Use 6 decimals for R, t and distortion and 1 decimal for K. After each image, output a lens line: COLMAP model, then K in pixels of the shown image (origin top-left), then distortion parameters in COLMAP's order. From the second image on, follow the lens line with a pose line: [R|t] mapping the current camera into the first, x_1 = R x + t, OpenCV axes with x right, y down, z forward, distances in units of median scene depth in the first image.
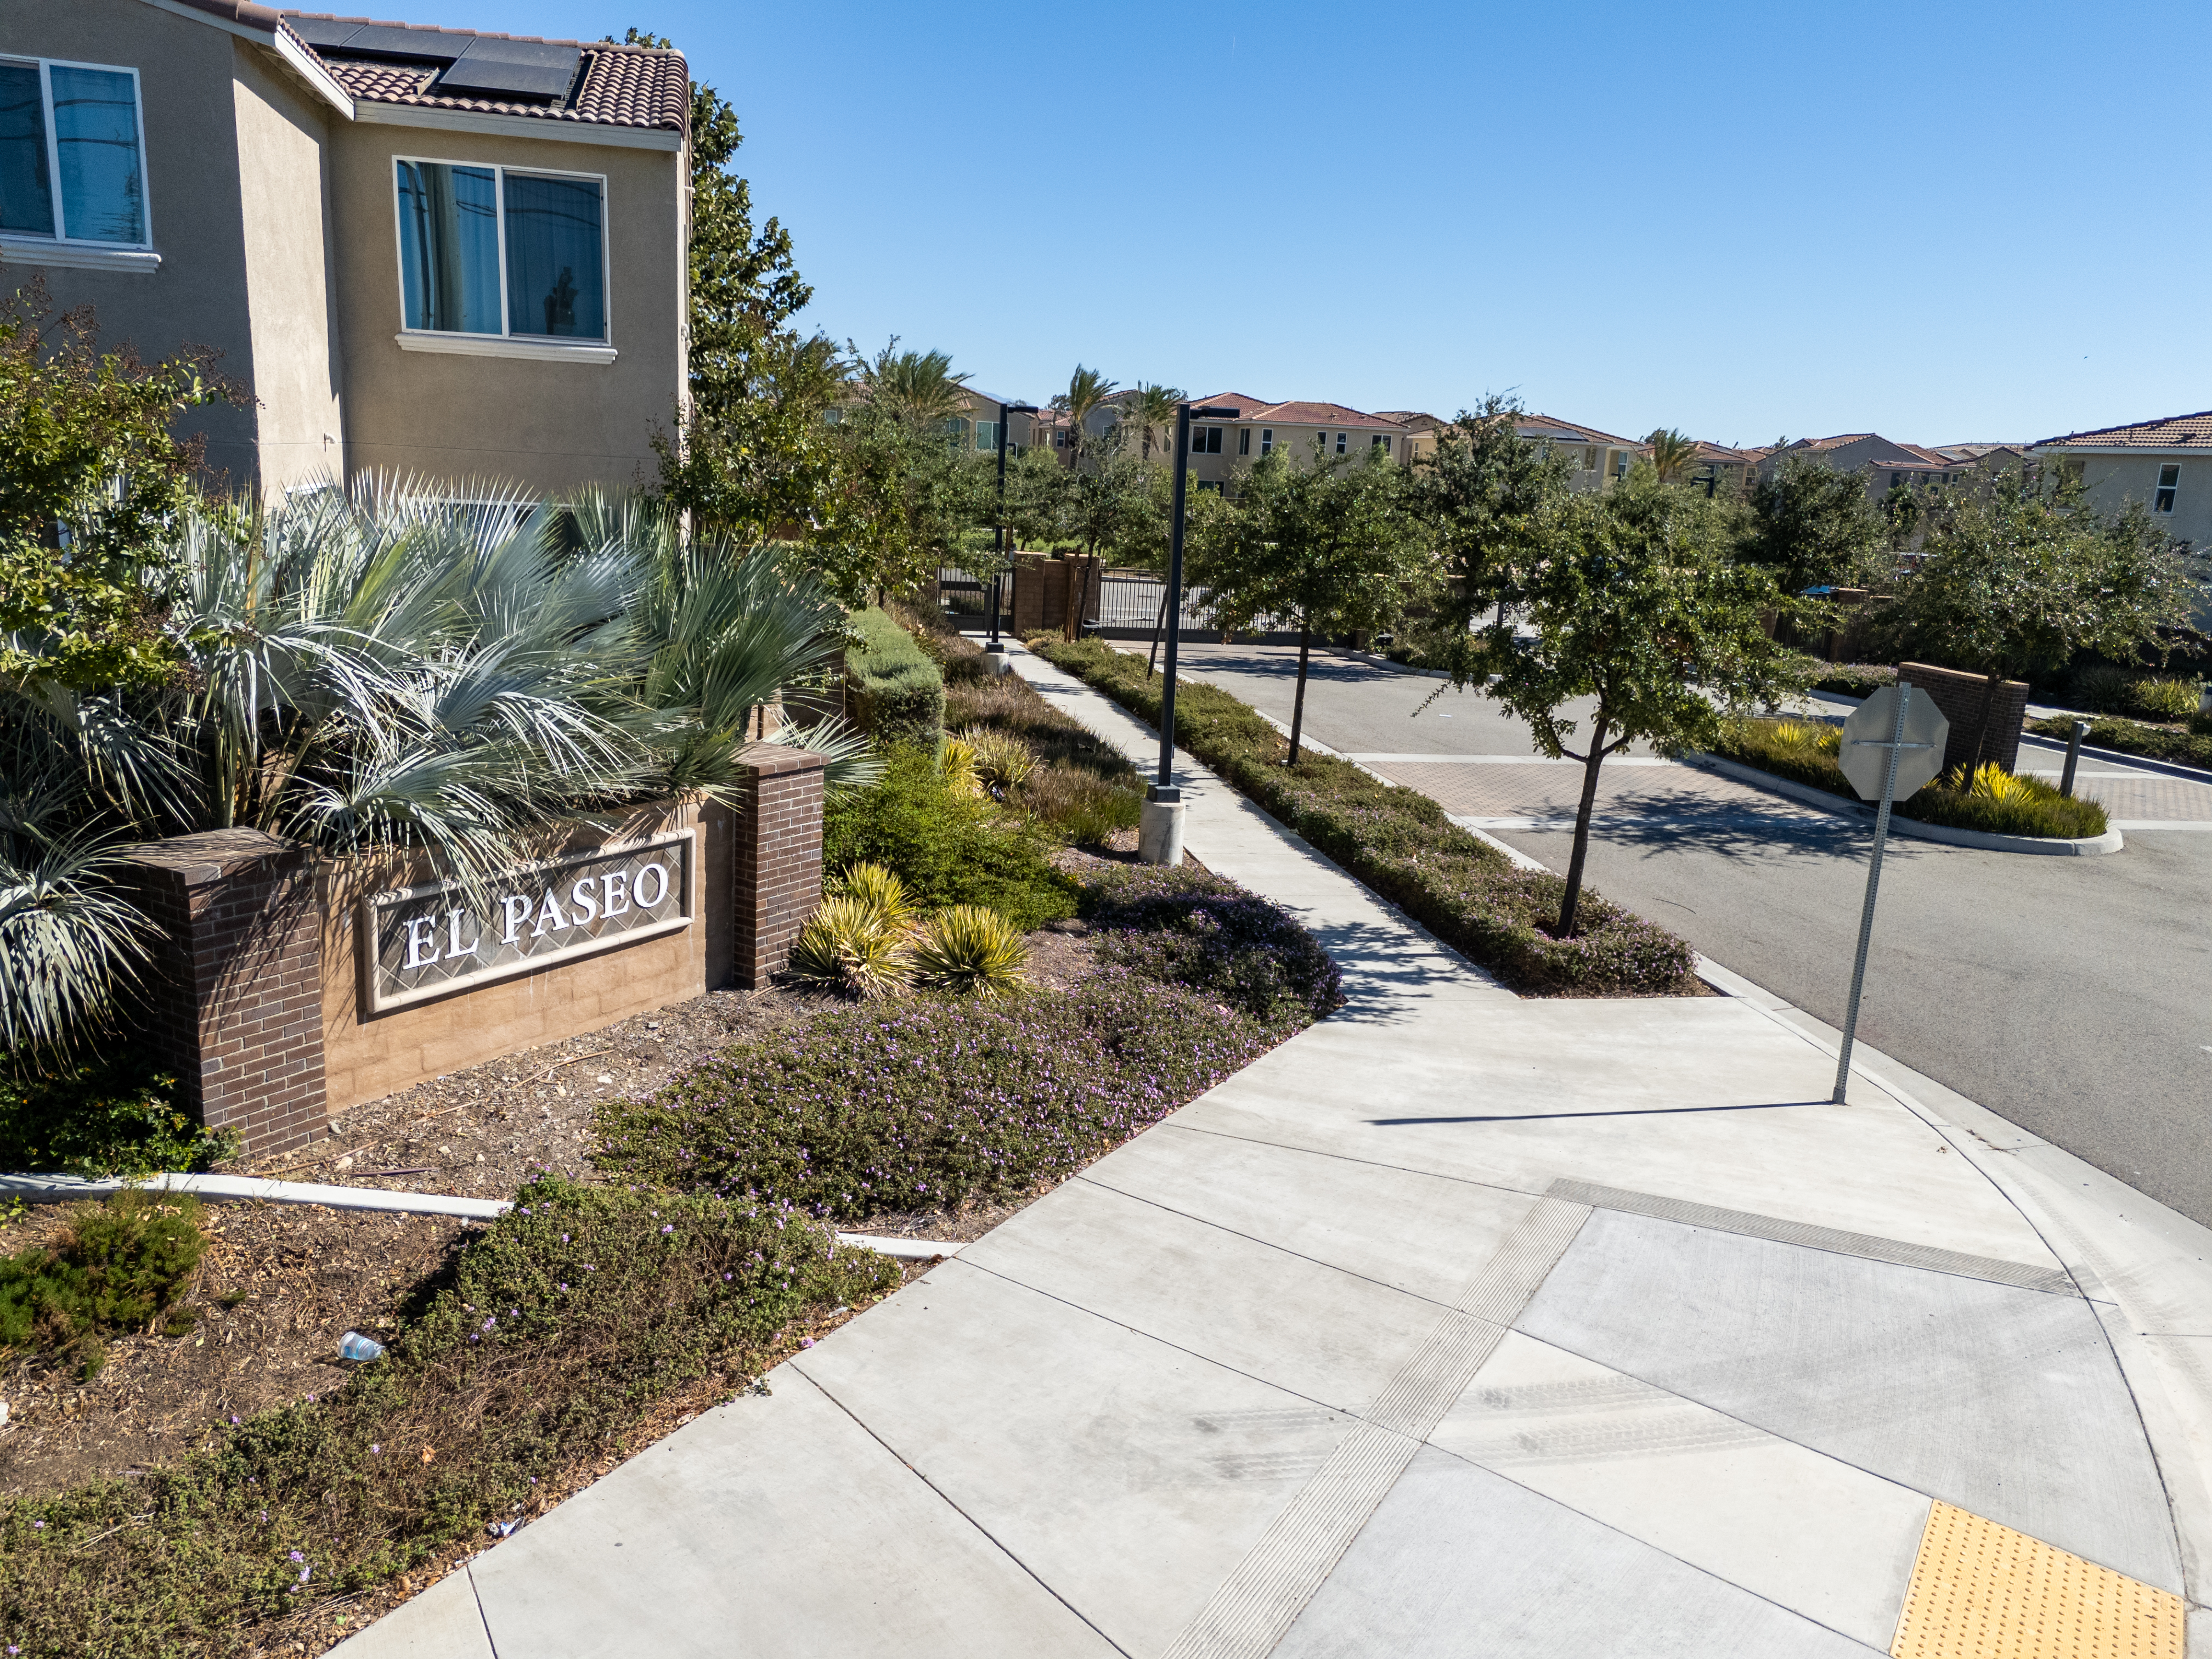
lens RADIAL K [[1645.0, 0, 1107.3], [0, 1645.0, 822.4], [0, 0, 1]] dist [0.044090, -0.014575]
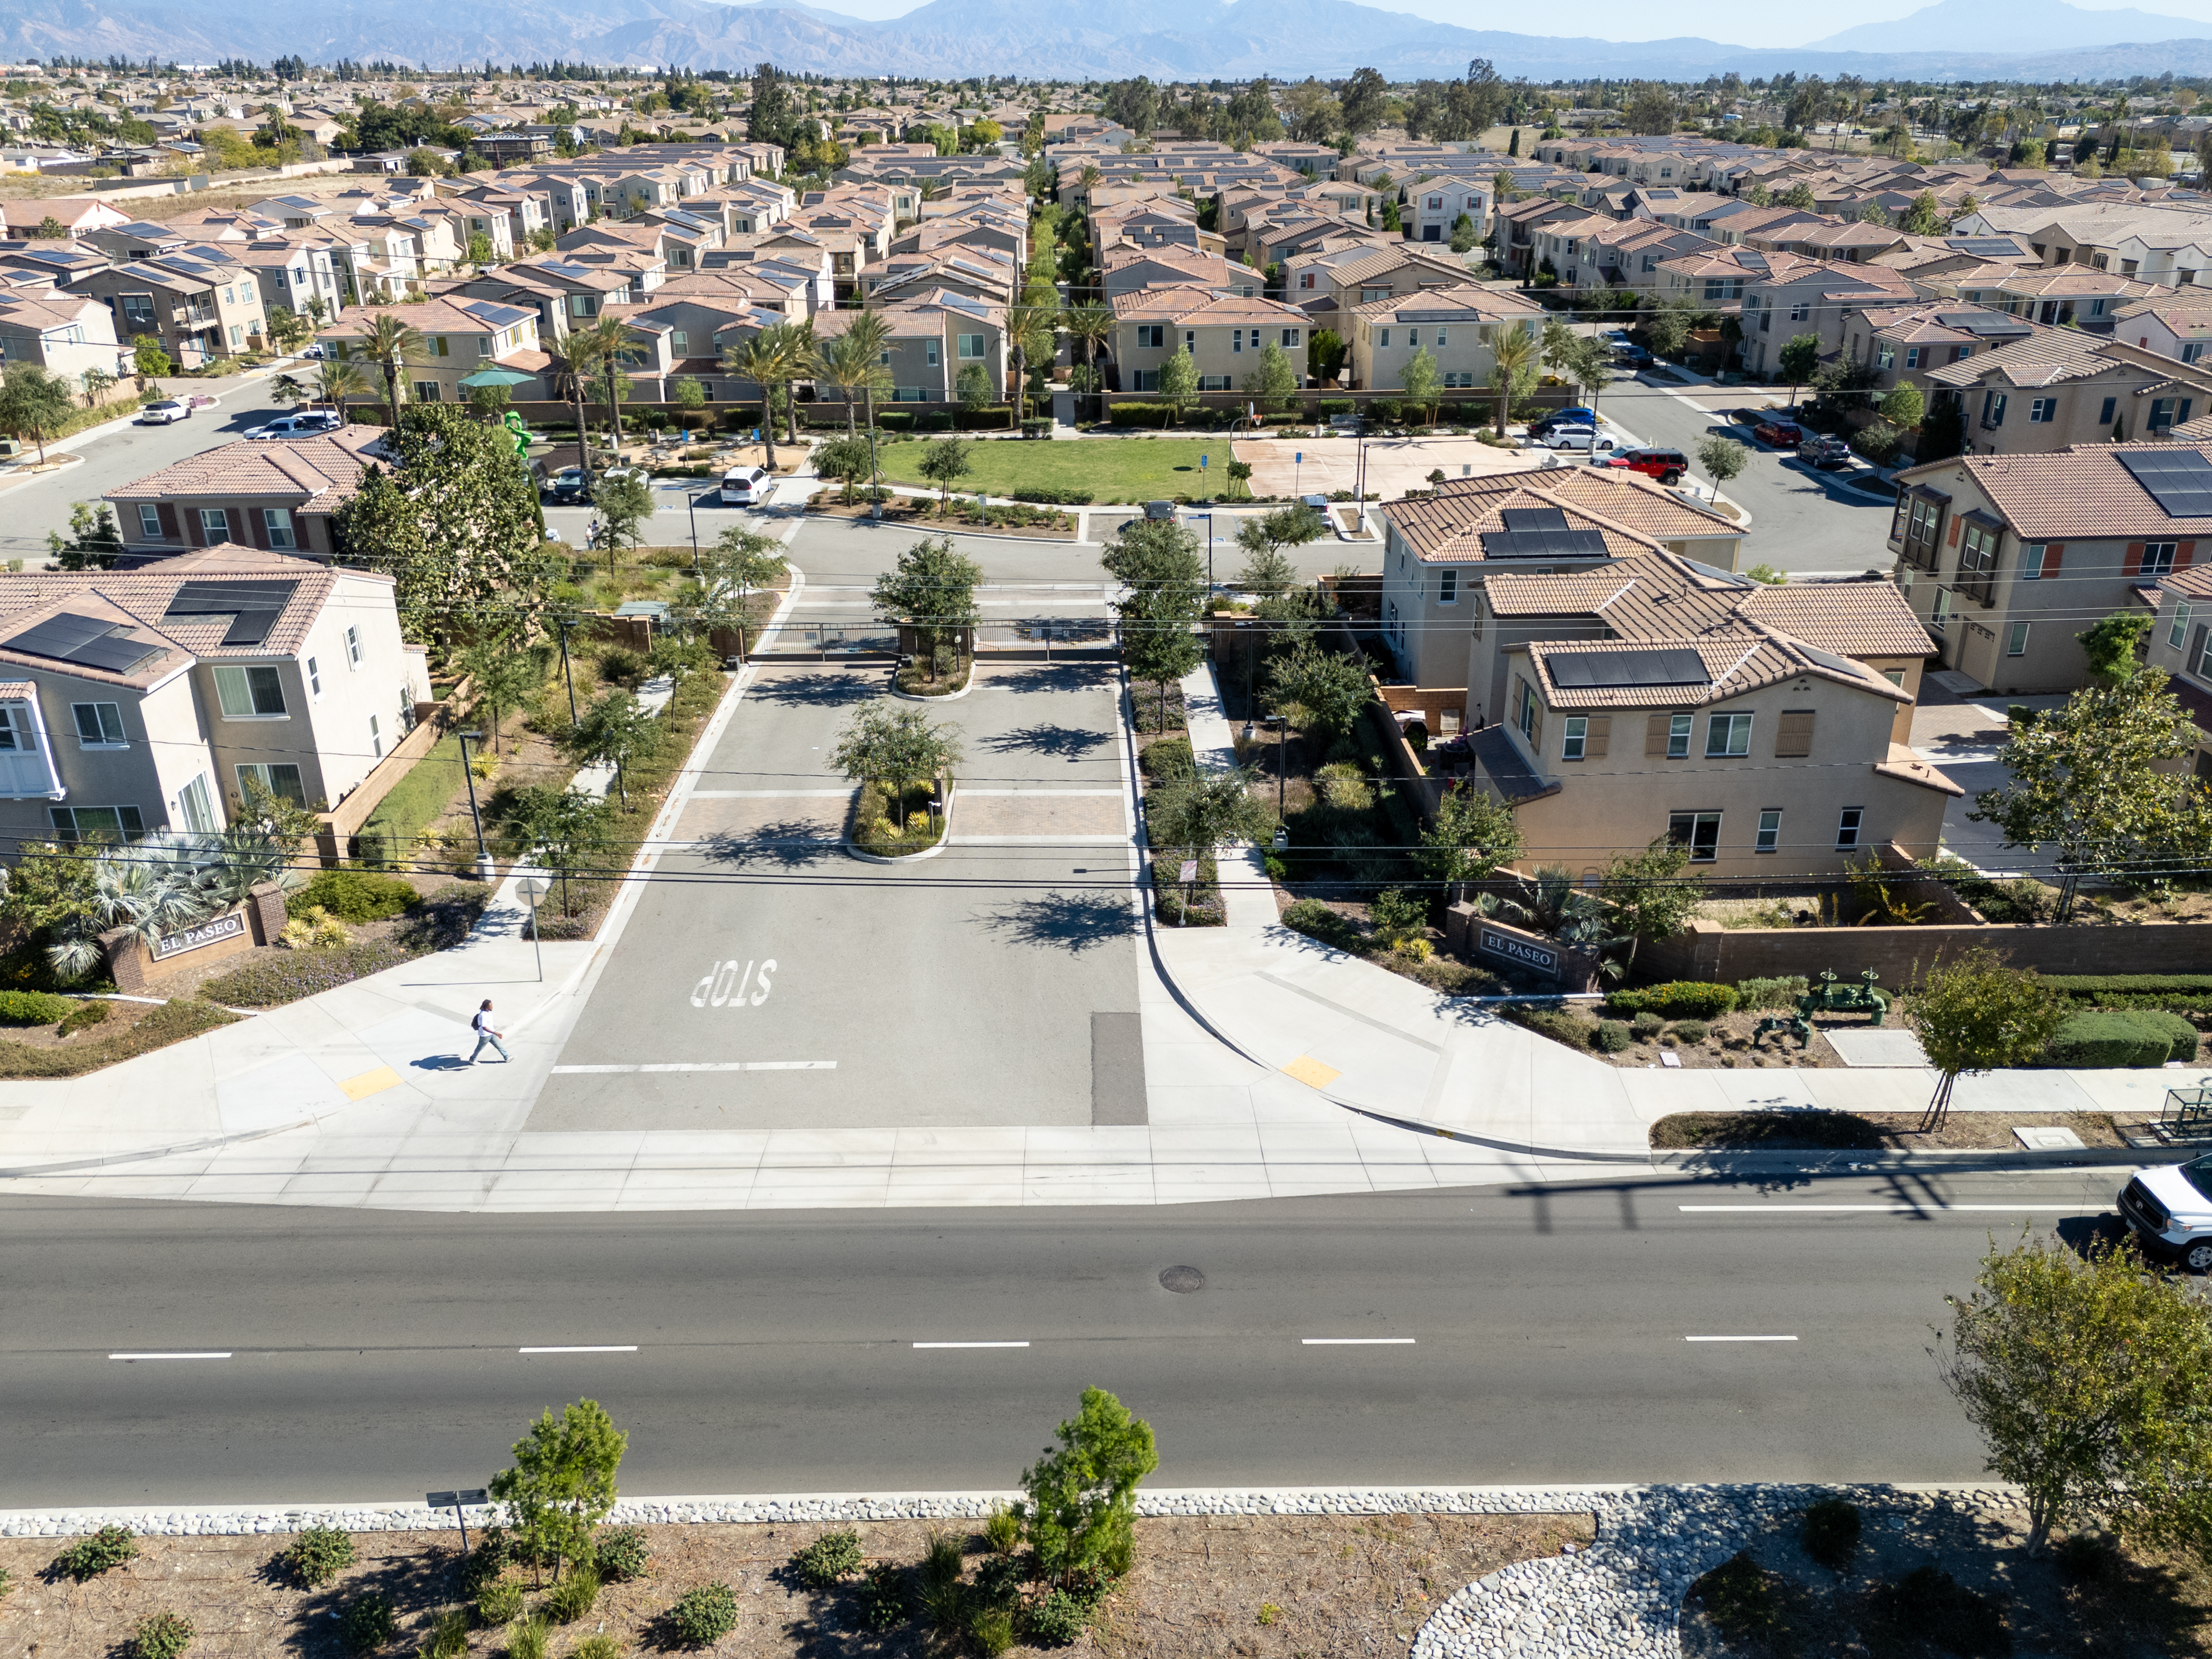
lens RADIAL K [[1645.0, 0, 1104.5], [0, 1645.0, 837.5], [0, 0, 1]] dist [0.044090, -0.014575]
pose [[0.983706, 0.022140, -0.178415, 2.623721], [0.010546, 0.983574, 0.180199, -0.906566], [0.179473, -0.179145, 0.967314, -2.624244]]
